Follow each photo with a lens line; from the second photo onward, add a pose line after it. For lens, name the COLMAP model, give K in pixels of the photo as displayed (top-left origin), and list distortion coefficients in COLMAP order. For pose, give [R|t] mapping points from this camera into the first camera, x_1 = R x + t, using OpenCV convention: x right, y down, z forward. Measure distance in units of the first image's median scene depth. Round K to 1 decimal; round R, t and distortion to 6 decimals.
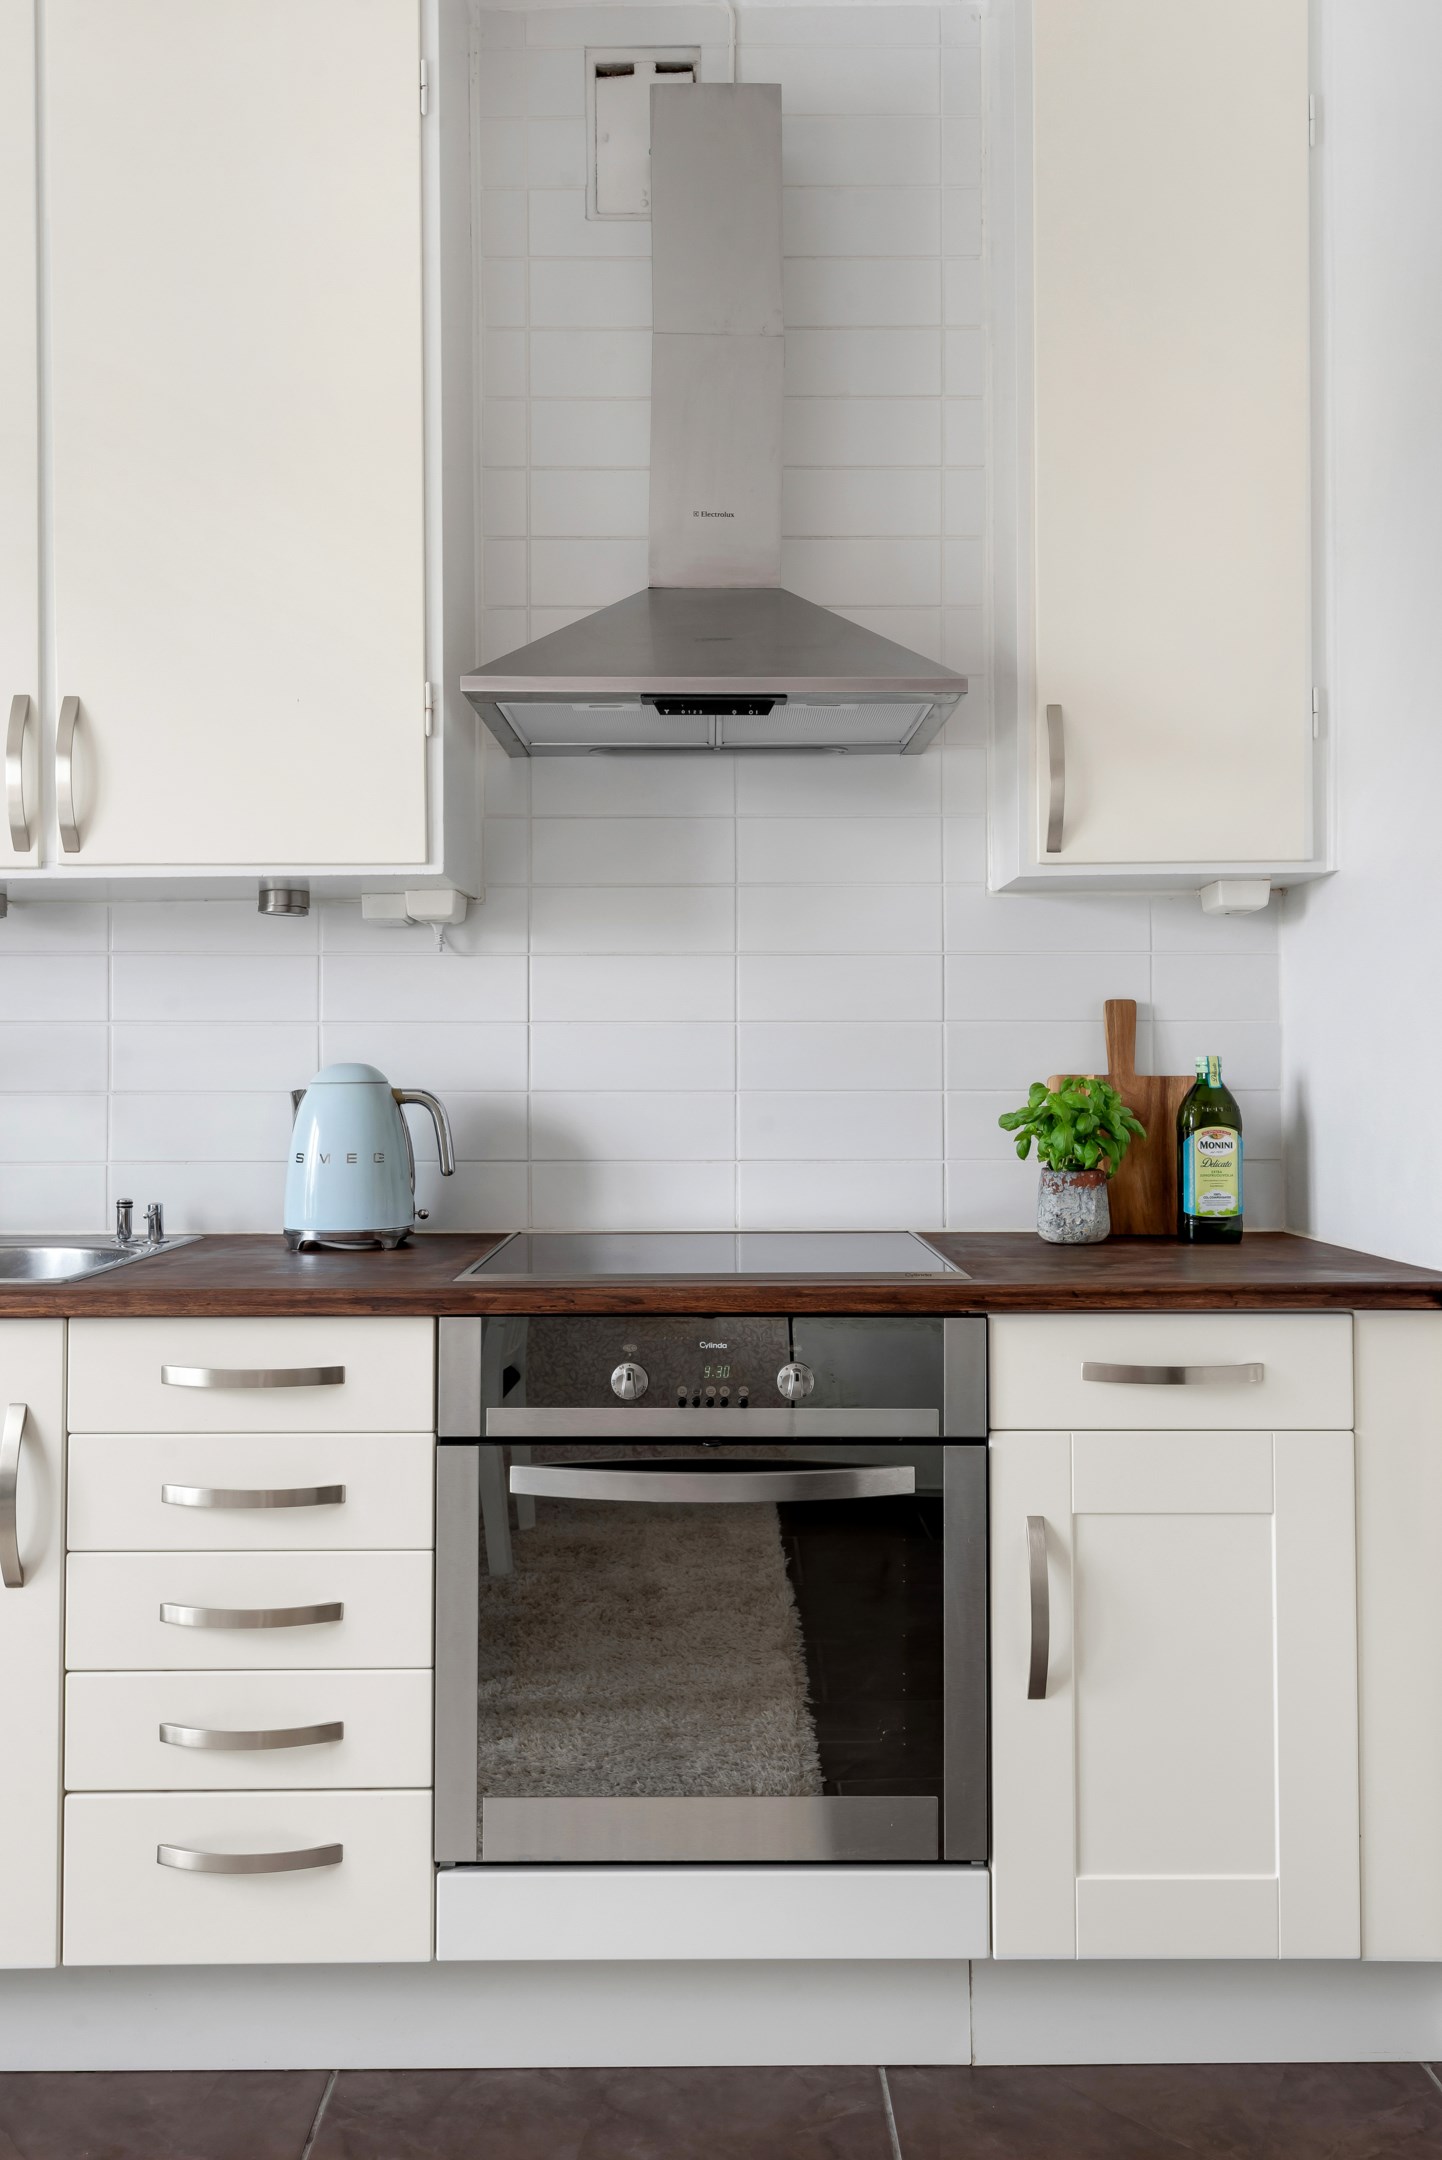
lens RADIAL K [[1641.3, 0, 722.9], [0, 1641.3, 1102.4], [0, 0, 1]] dist [0.065672, -0.007003]
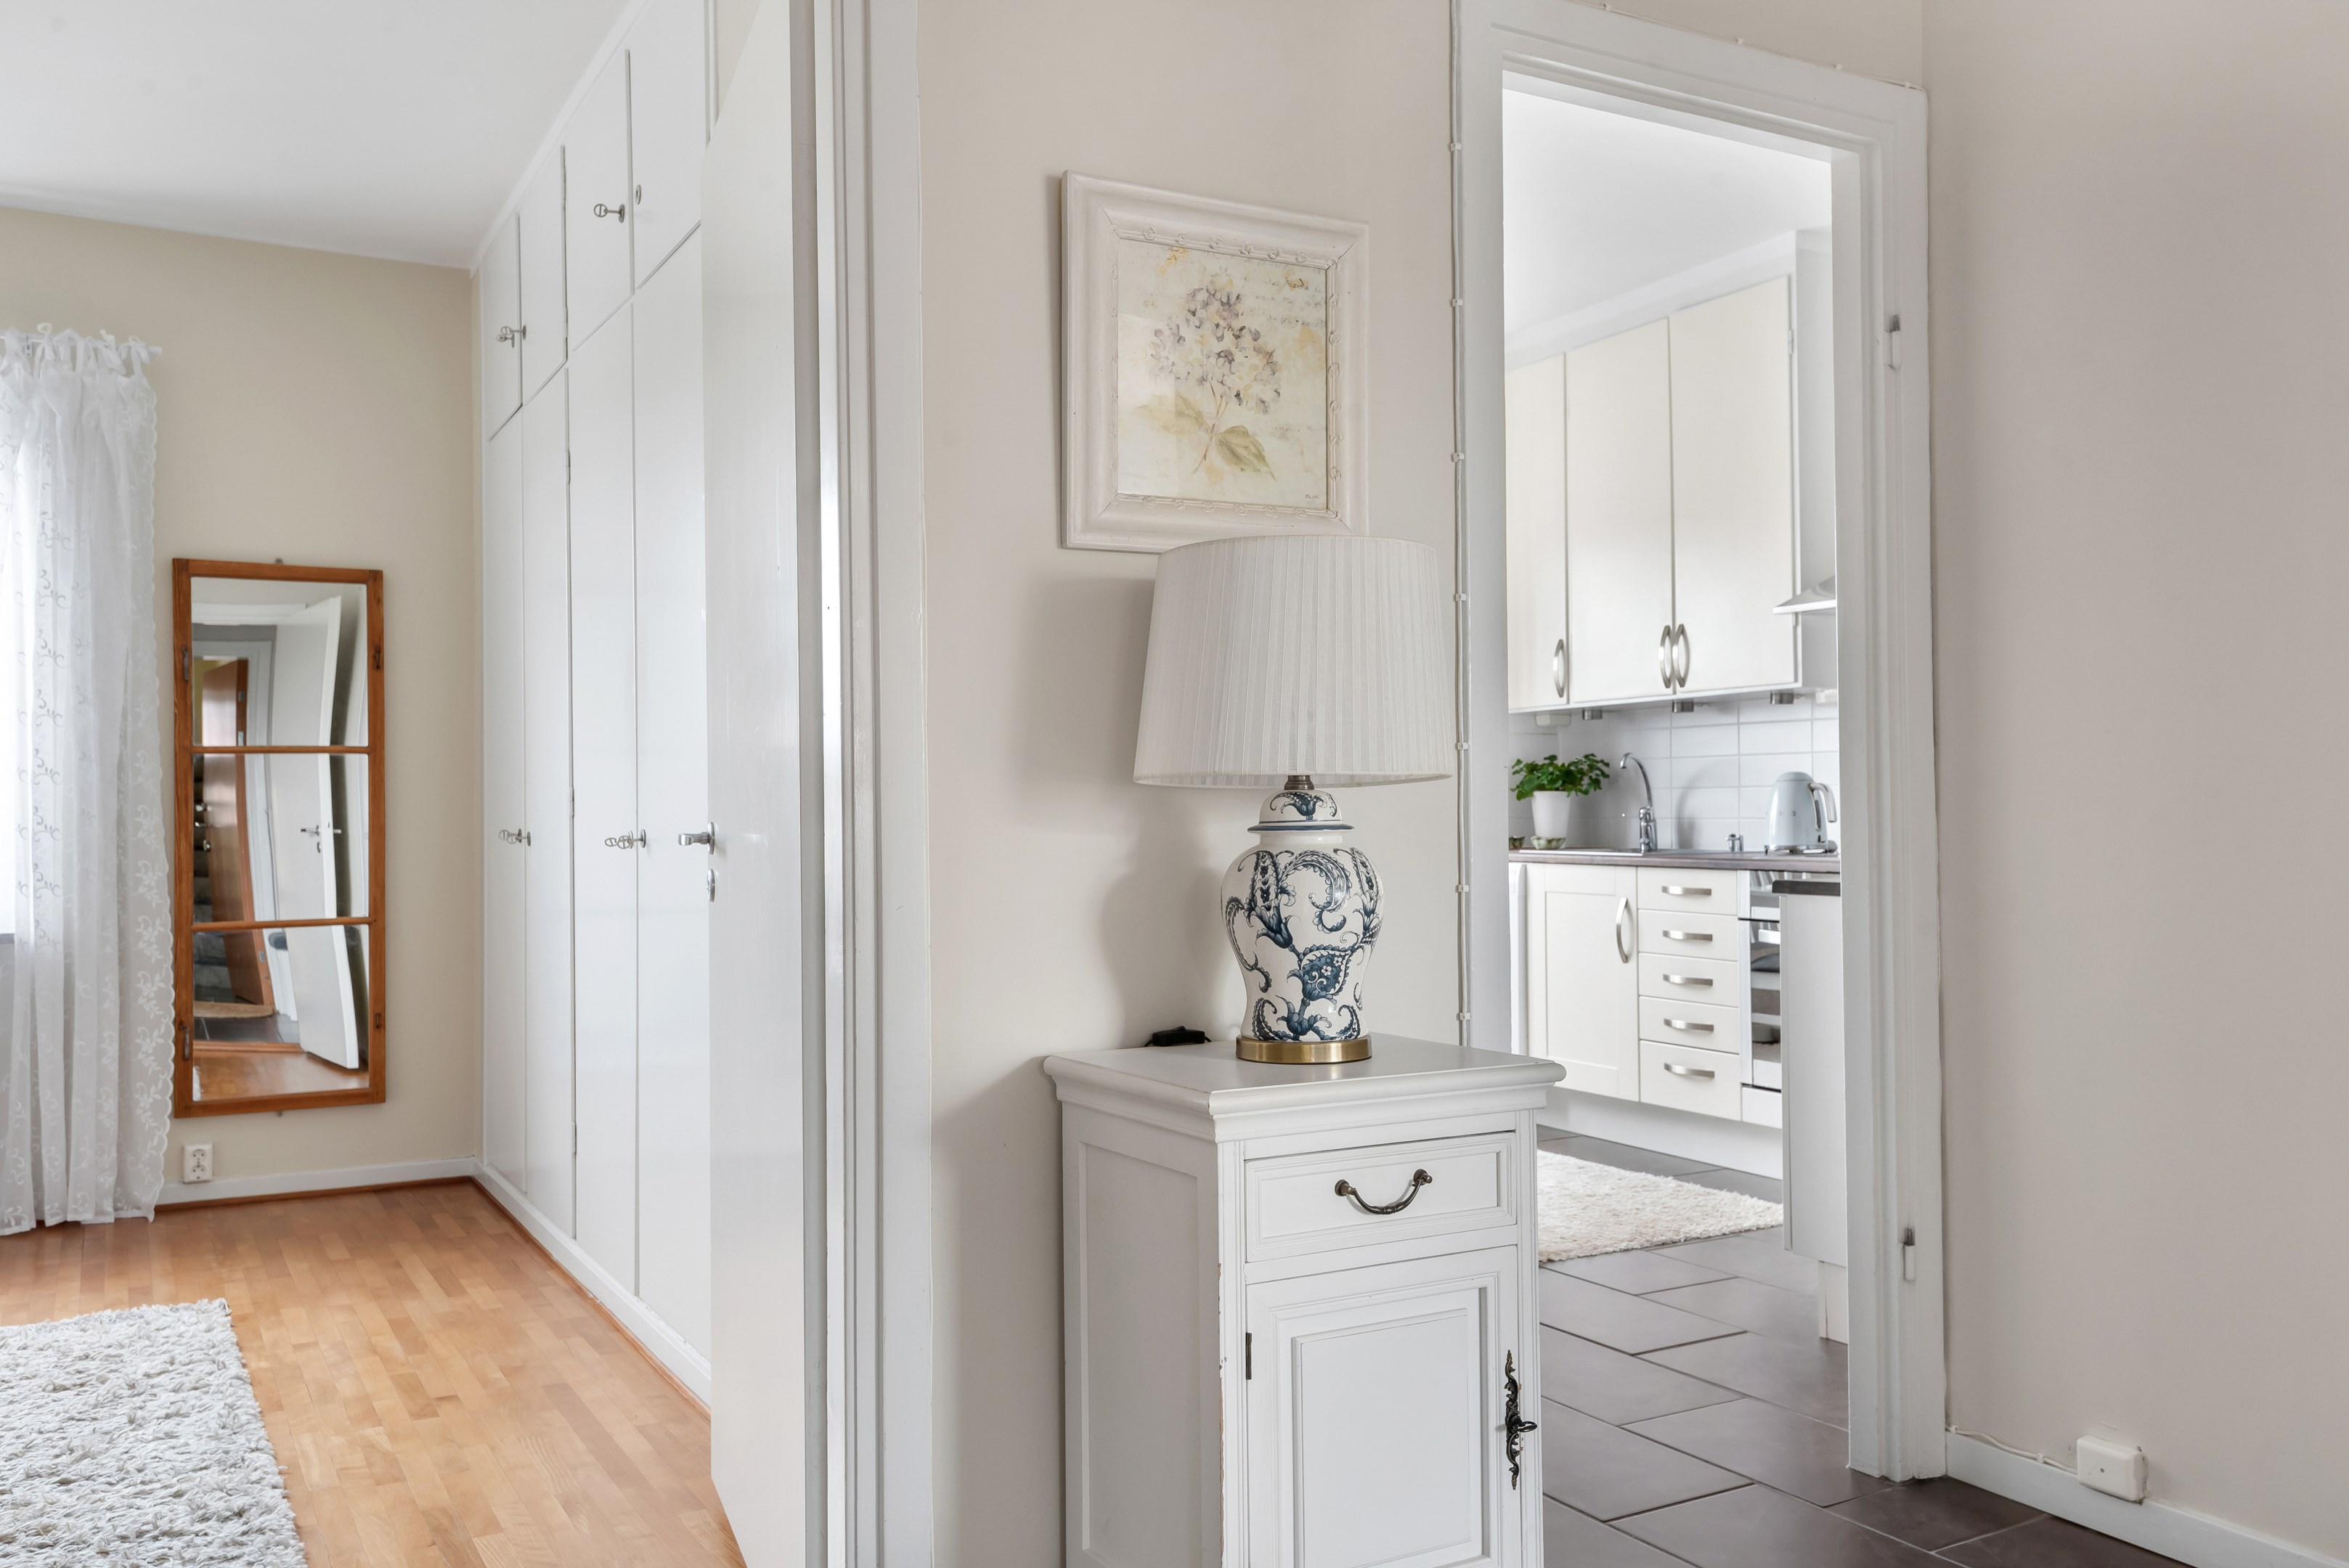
lens RADIAL K [[1824.5, 0, 1170.0], [0, 1824.5, 782.5], [0, 0, 1]] dist [0.012020, -0.002354]
pose [[0.491873, -0.012555, -0.870577, 1.284967], [-0.010264, 0.999743, -0.020217, 0.042738], [0.870607, 0.018880, 0.491617, -0.801367]]
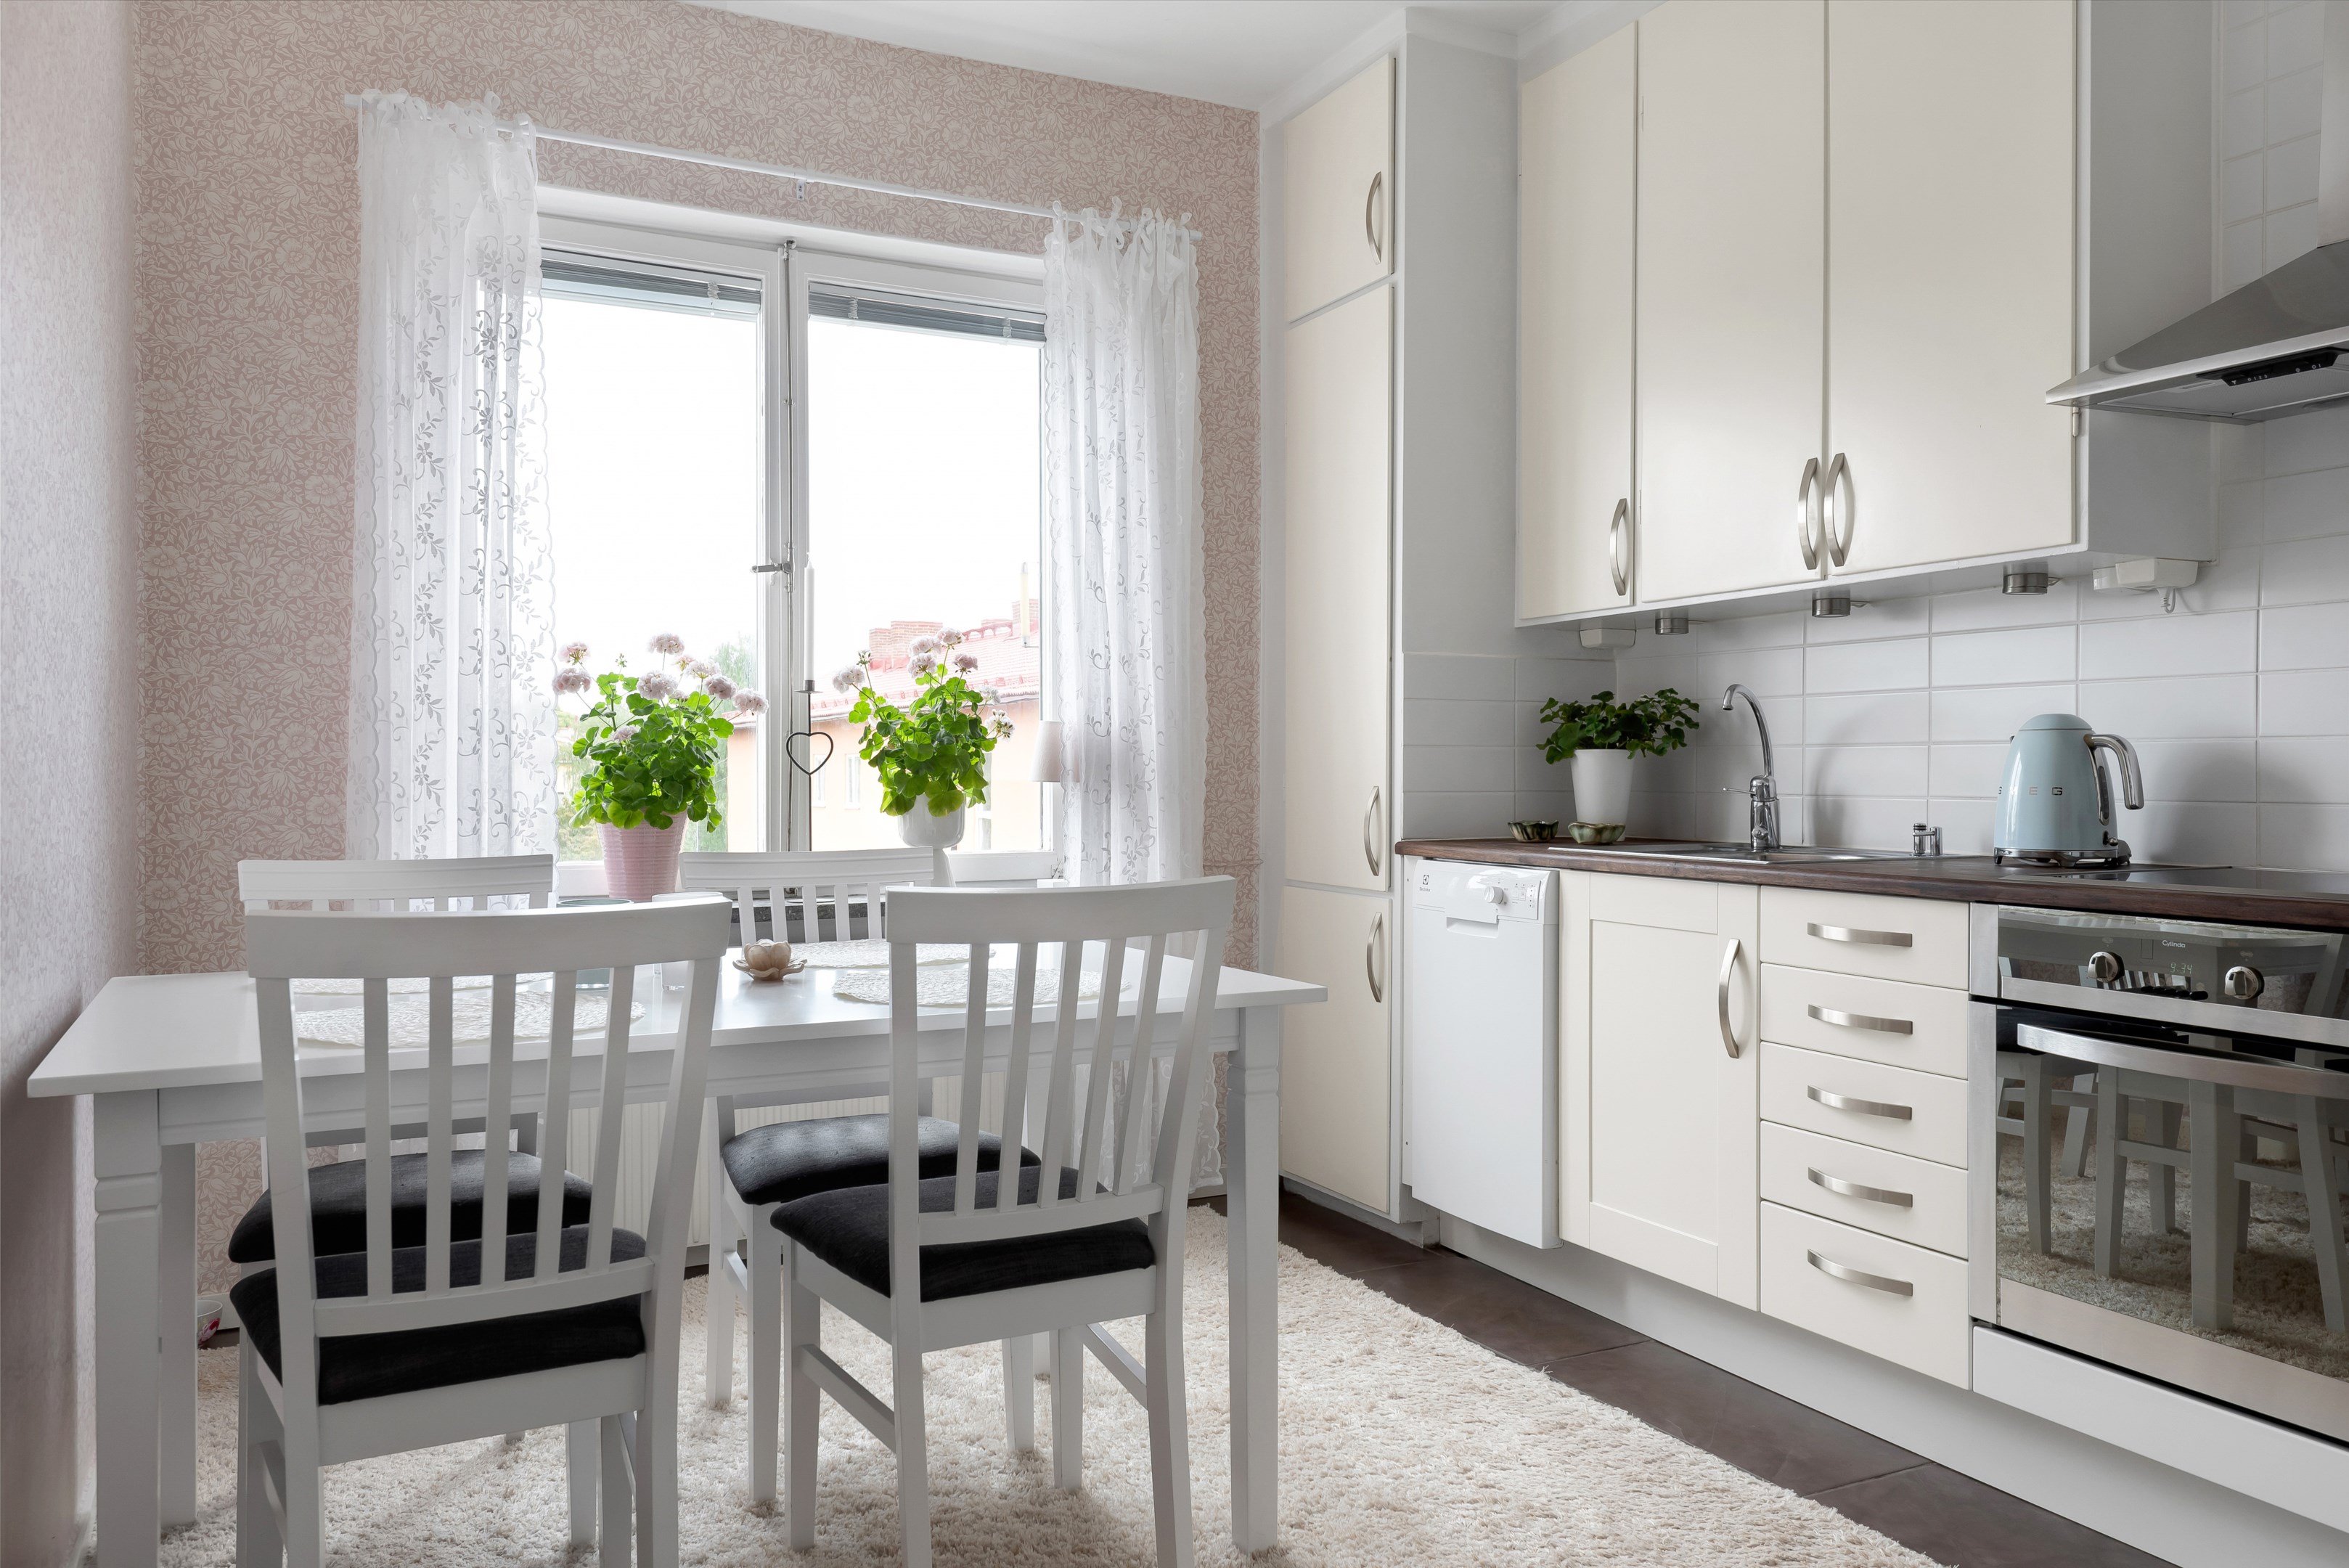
lens RADIAL K [[1710.2, 0, 1183.8], [0, 1710.2, 792.3], [0, 0, 1]] dist [0.022165, -0.000810]
pose [[0.463089, 0.015090, -0.886183, 0.511065], [-0.017017, 0.999822, 0.008132, 0.029960], [0.886148, 0.011315, 0.463264, -0.125074]]
